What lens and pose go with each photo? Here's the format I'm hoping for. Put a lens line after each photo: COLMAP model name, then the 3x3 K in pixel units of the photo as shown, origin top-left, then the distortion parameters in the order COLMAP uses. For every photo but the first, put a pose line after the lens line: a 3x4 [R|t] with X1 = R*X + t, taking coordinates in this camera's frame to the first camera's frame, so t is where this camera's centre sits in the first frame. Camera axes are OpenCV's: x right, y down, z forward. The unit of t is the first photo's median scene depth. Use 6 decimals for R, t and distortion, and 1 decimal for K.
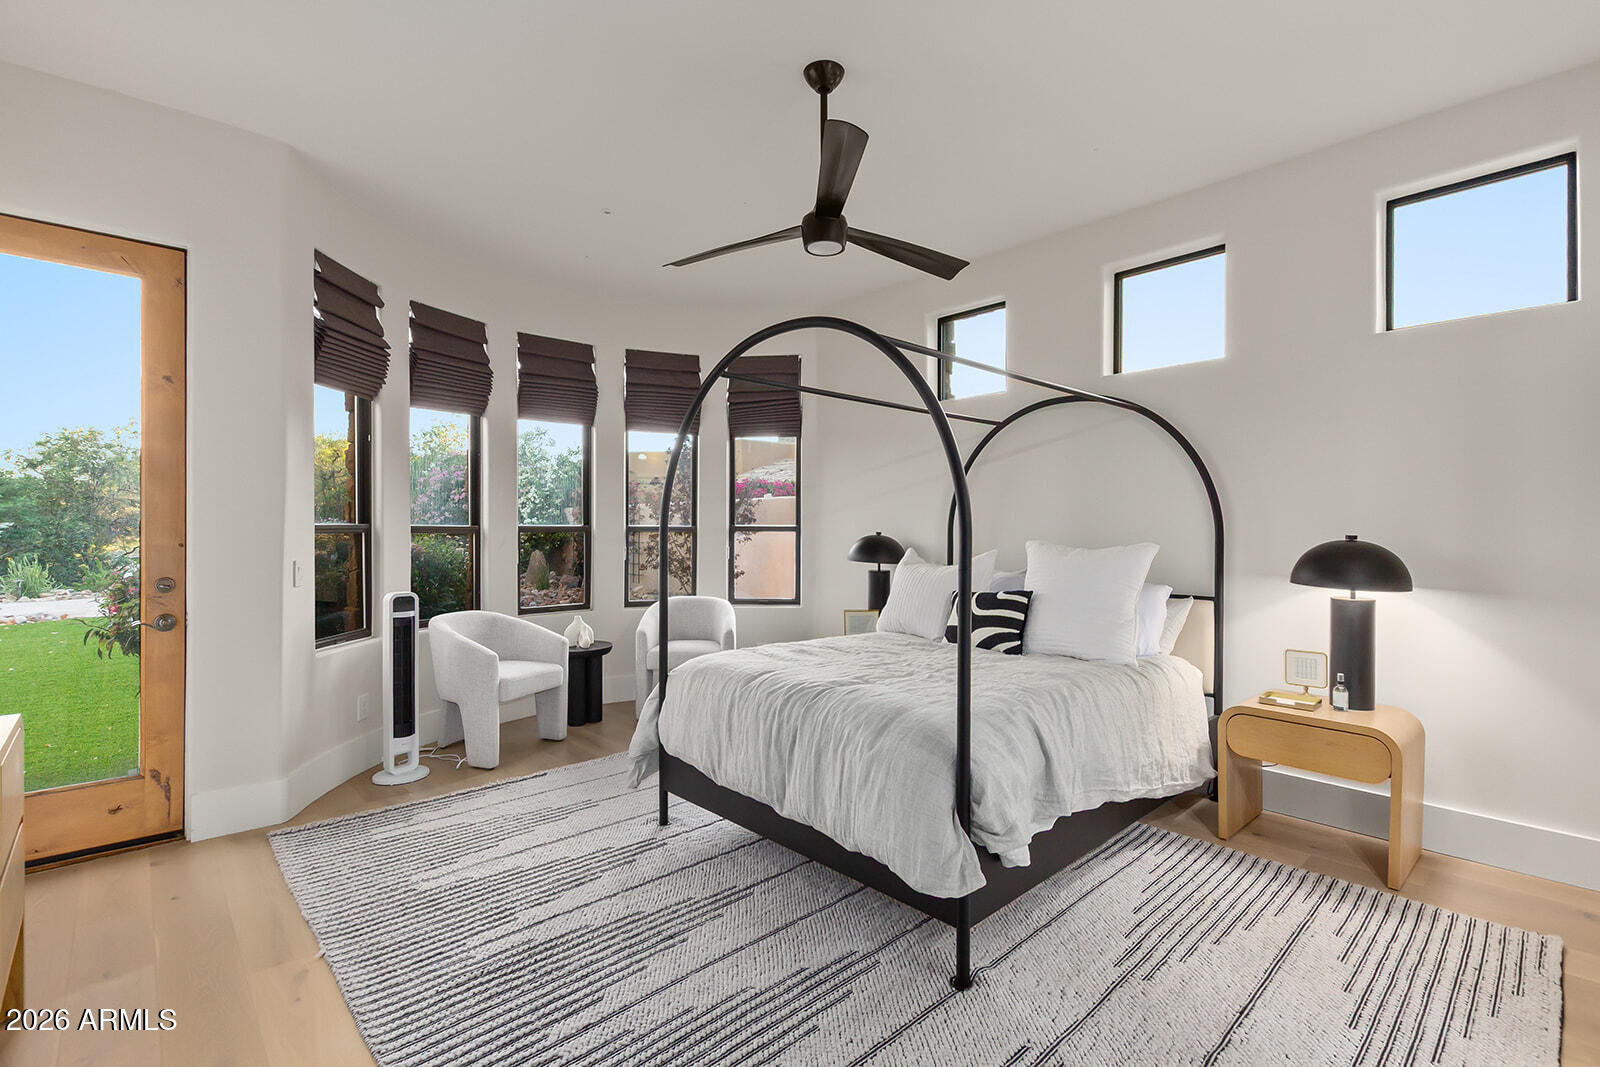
lens RADIAL K [[738.1, 0, 800.6], [0, 738.1, 536.2], [0, 0, 1]] dist [0.000991, -0.000894]
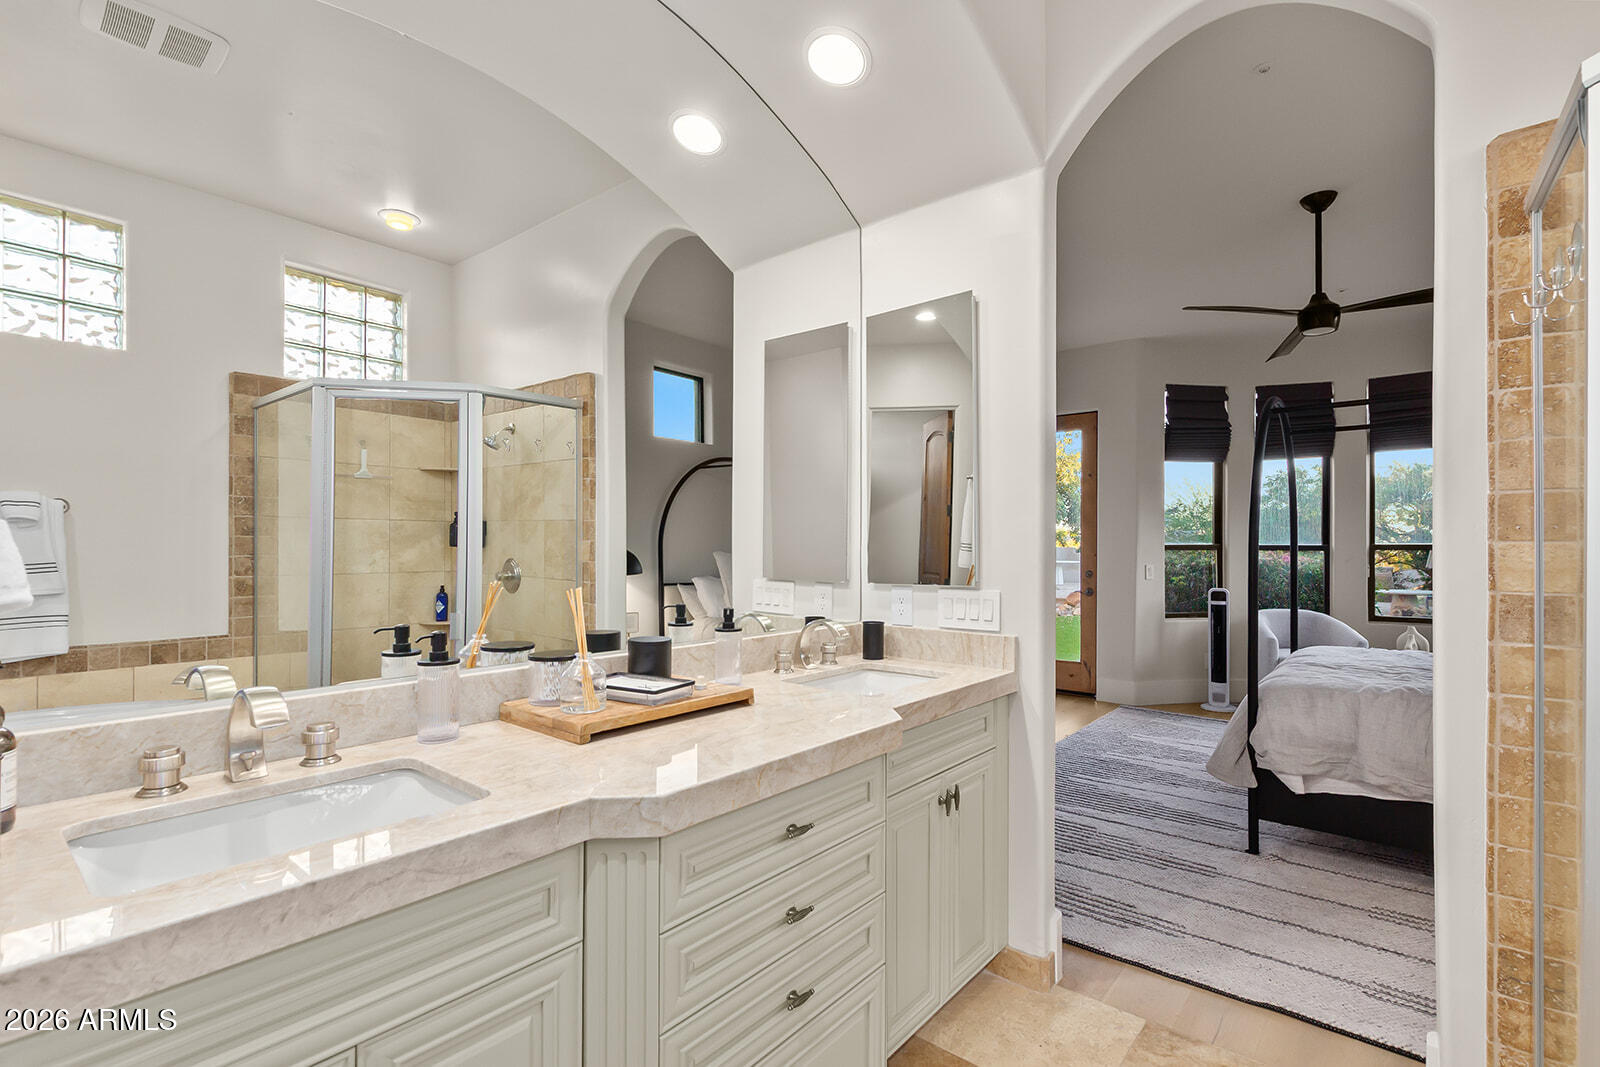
lens RADIAL K [[738.1, 0, 801.6], [0, 738.1, 541.0], [0, 0, 1]] dist [0.000991, -0.000894]
pose [[0.120781, -0.010312, -0.992626, 1.103431], [-0.012048, 0.999857, -0.011853, 0.008700], [0.992606, 0.013391, 0.120640, -0.055319]]
